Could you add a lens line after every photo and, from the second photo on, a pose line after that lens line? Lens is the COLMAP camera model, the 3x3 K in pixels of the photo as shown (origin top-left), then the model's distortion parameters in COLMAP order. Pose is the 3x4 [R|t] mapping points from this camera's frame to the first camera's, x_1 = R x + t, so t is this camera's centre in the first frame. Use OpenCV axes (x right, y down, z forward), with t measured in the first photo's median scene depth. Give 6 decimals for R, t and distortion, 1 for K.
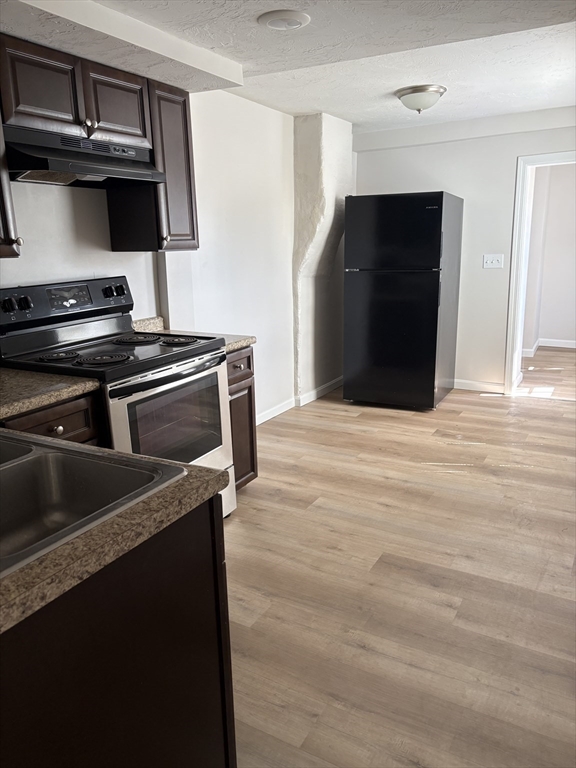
lens RADIAL K [[583.3, 0, 295.5], [0, 583.3, 383.1], [0, 0, 1]] dist [0.038641, -0.044349]
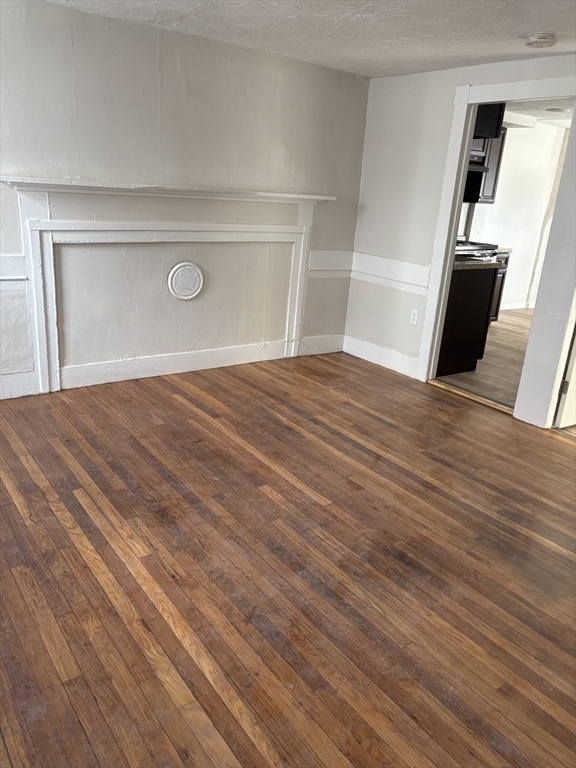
lens RADIAL K [[583.3, 0, 287.5], [0, 583.3, 382.8], [0, 0, 1]] dist [0.038641, -0.044349]
pose [[0.902795, 0.217110, -0.371246, 0.088520], [-0.189458, 0.975720, 0.109892, 0.311409], [0.386091, -0.028875, 0.922009, -1.265526]]
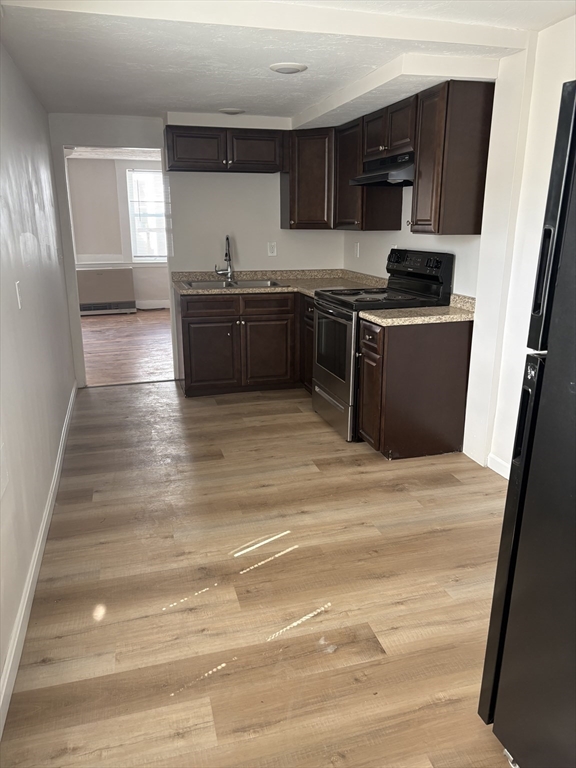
lens RADIAL K [[583.3, 0, 291.7], [0, 583.3, 389.7], [0, 0, 1]] dist [0.038641, -0.044349]
pose [[-0.713958, 0.210925, -0.667663, 0.766883], [-0.164833, 0.876118, 0.453042, -0.413111], [0.680510, 0.433506, -0.590744, 1.549244]]
